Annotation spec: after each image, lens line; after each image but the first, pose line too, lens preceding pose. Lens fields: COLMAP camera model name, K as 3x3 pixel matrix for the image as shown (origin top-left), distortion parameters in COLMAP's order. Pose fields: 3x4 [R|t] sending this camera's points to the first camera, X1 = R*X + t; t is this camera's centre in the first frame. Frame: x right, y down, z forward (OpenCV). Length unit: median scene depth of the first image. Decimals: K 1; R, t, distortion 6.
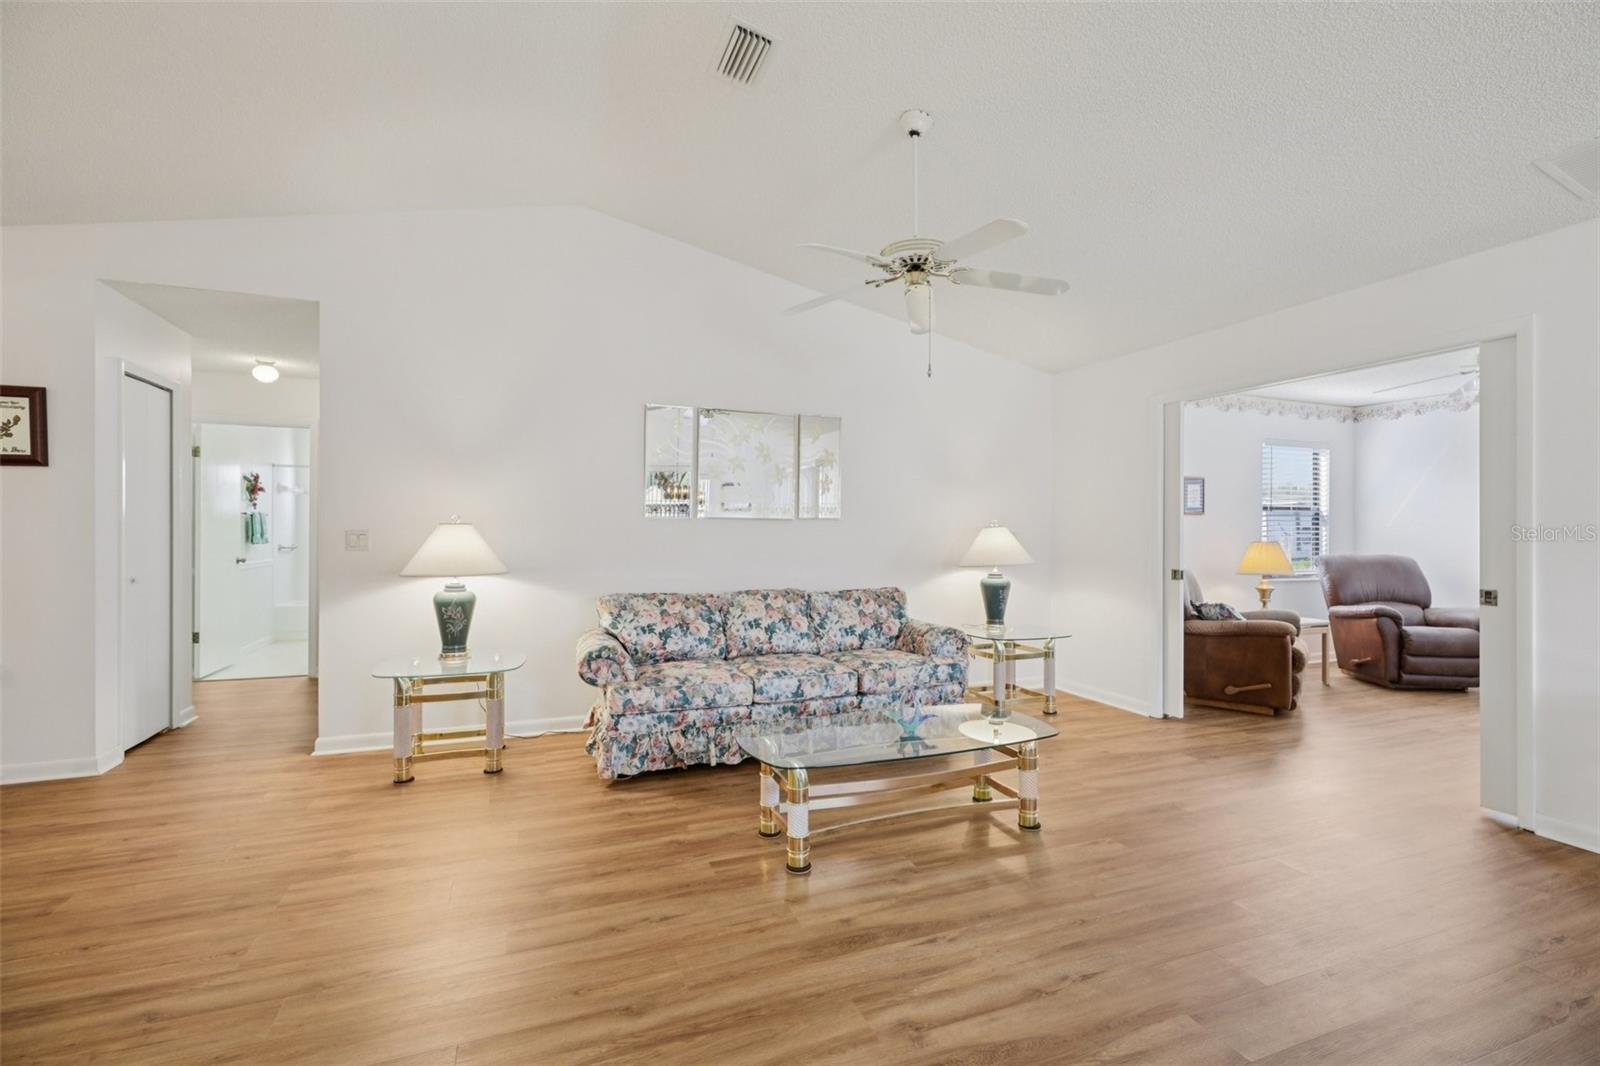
lens RADIAL K [[718.3, 0, 808.3], [0, 718.3, 527.3], [0, 0, 1]] dist [0.002262, 0.000417]
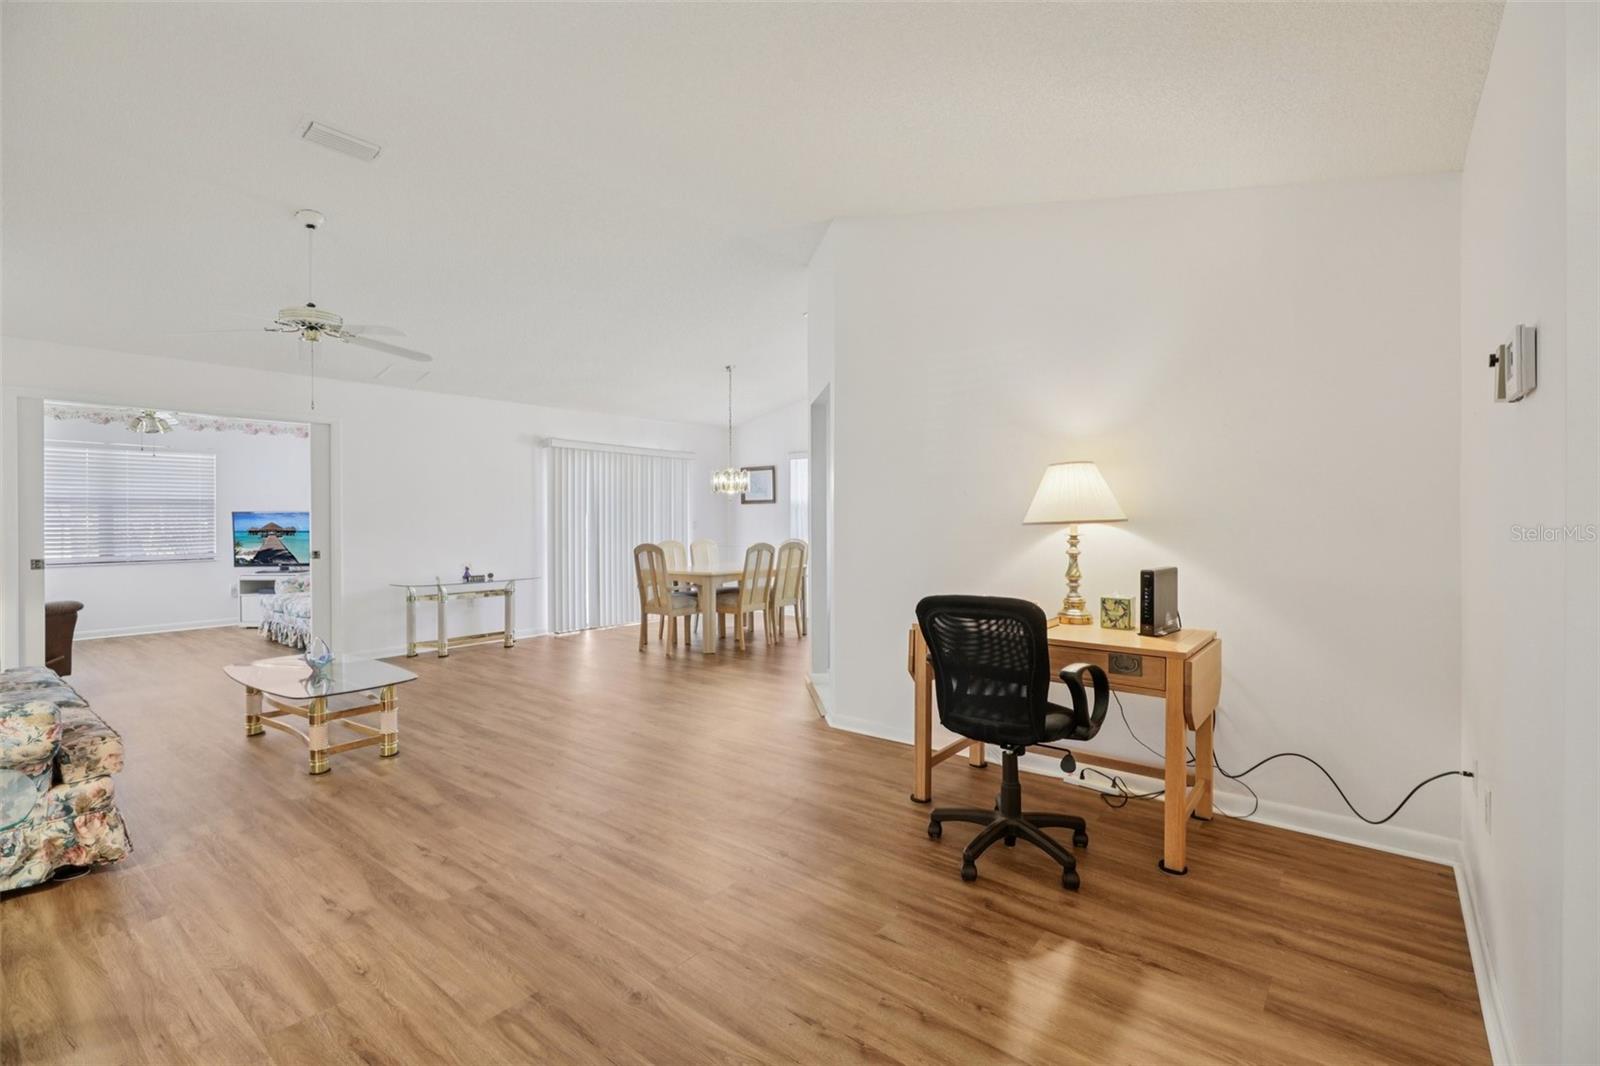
lens RADIAL K [[716.8, 0, 802.6], [0, 716.8, 519.8], [0, 0, 1]] dist [0.000969, 0.000702]
pose [[-0.500579, -0.004703, 0.865678, -0.967512], [-0.003415, 0.999988, 0.003458, -0.005464], [-0.865684, -0.001225, -0.500590, 0.577630]]
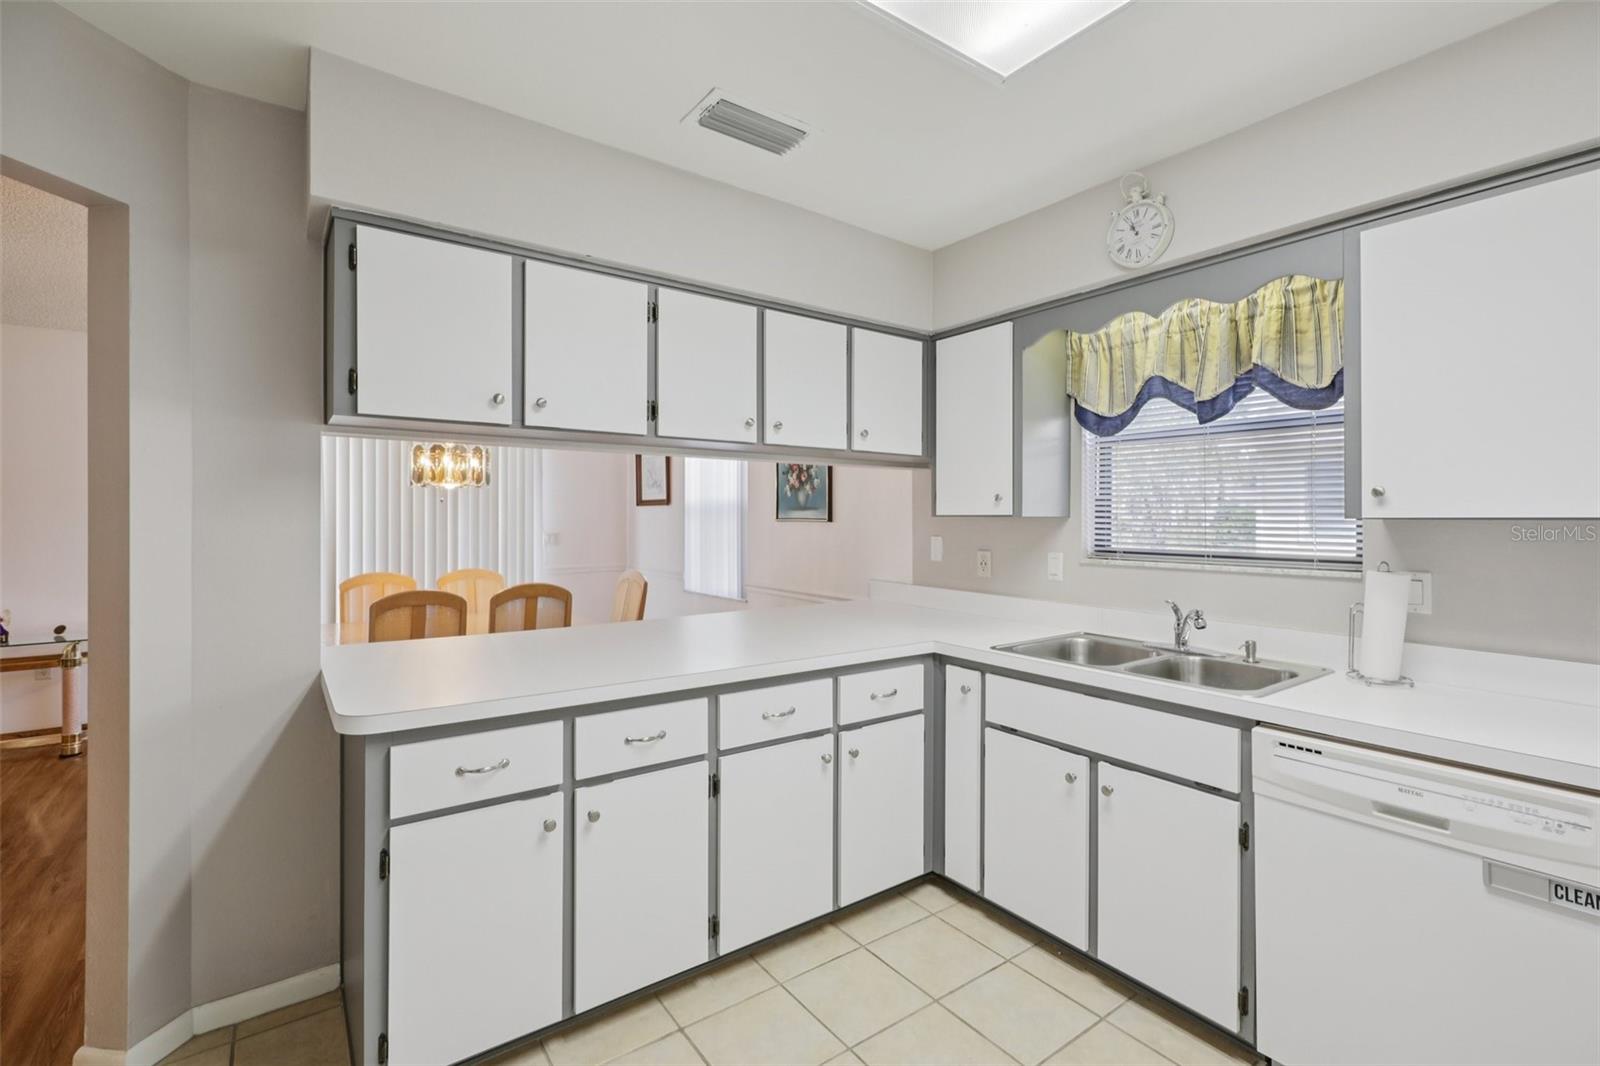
lens RADIAL K [[721.9, 0, 805.9], [0, 721.9, 520.8], [0, 0, 1]] dist [0.003394, 0.000271]
pose [[-0.258782, -0.010693, 0.965877, -0.421276], [-0.007228, 0.999932, 0.009134, -0.030775], [-0.965909, -0.004617, -0.258841, -0.294549]]
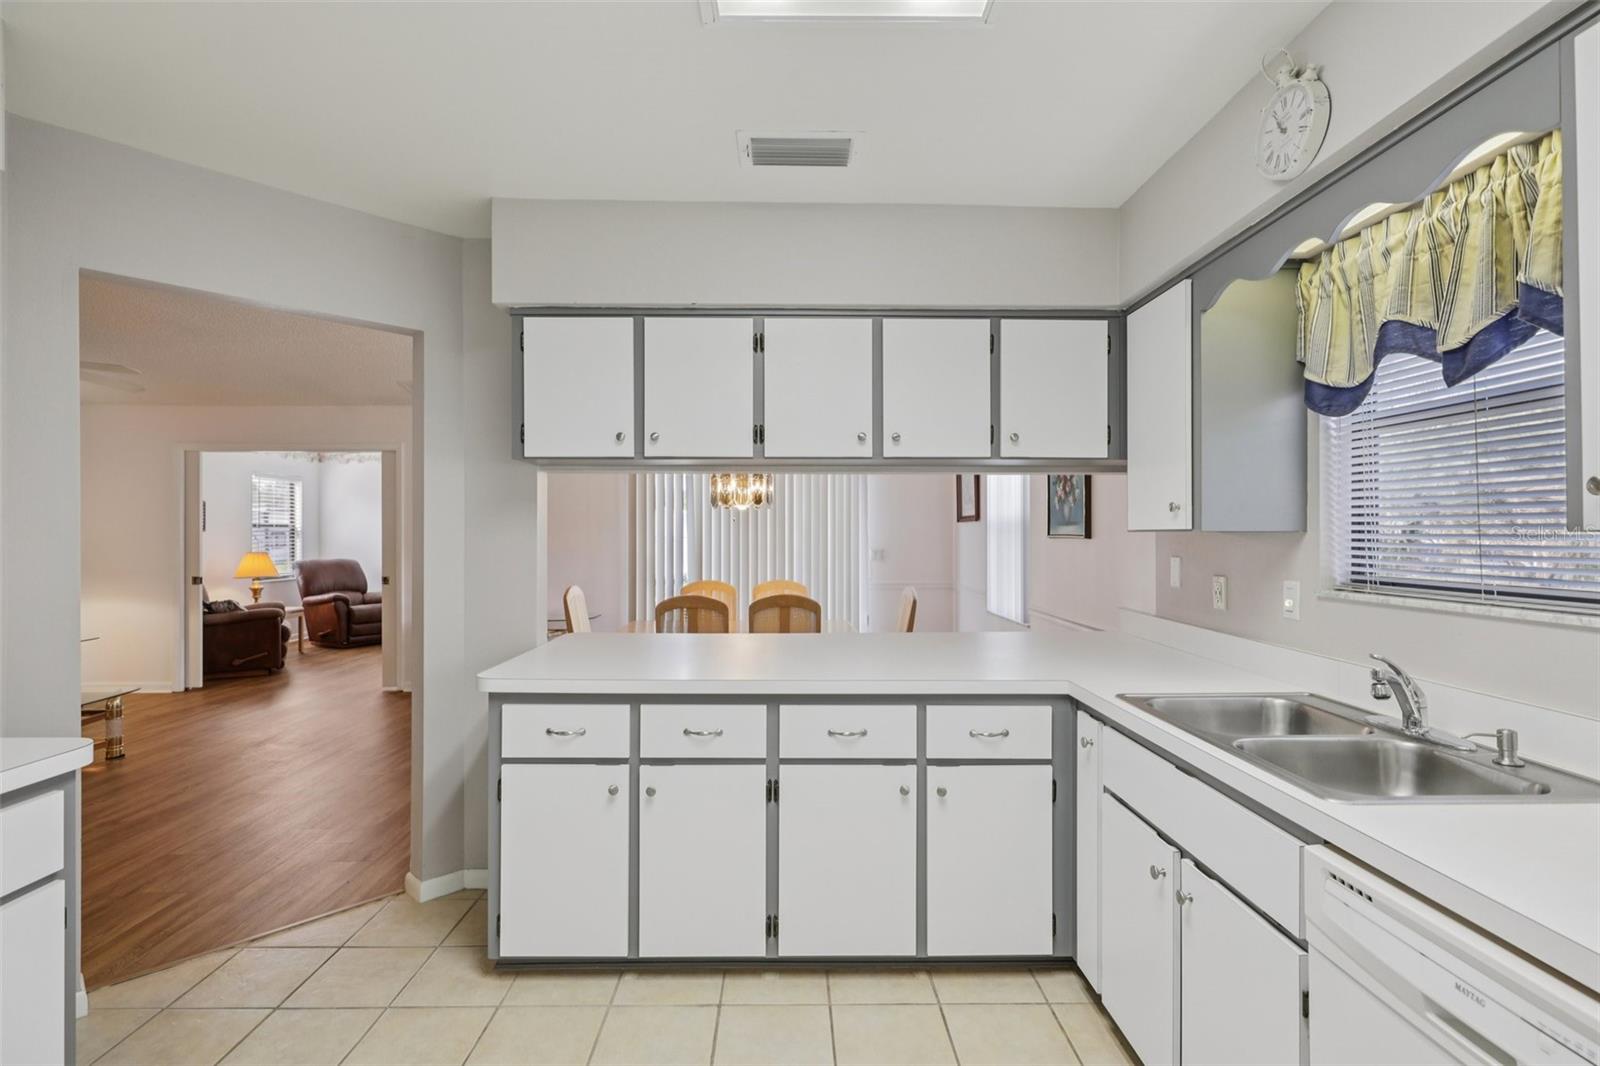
lens RADIAL K [[757.9, 0, 794.5], [0, 757.9, 533.7], [0, 0, 1]] dist [0.000902, -0.000050]
pose [[0.349785, -0.004963, 0.936817, -0.429024], [-0.001184, 0.999983, 0.005740, -0.030971], [-0.936829, -0.003117, 0.349774, -0.546483]]
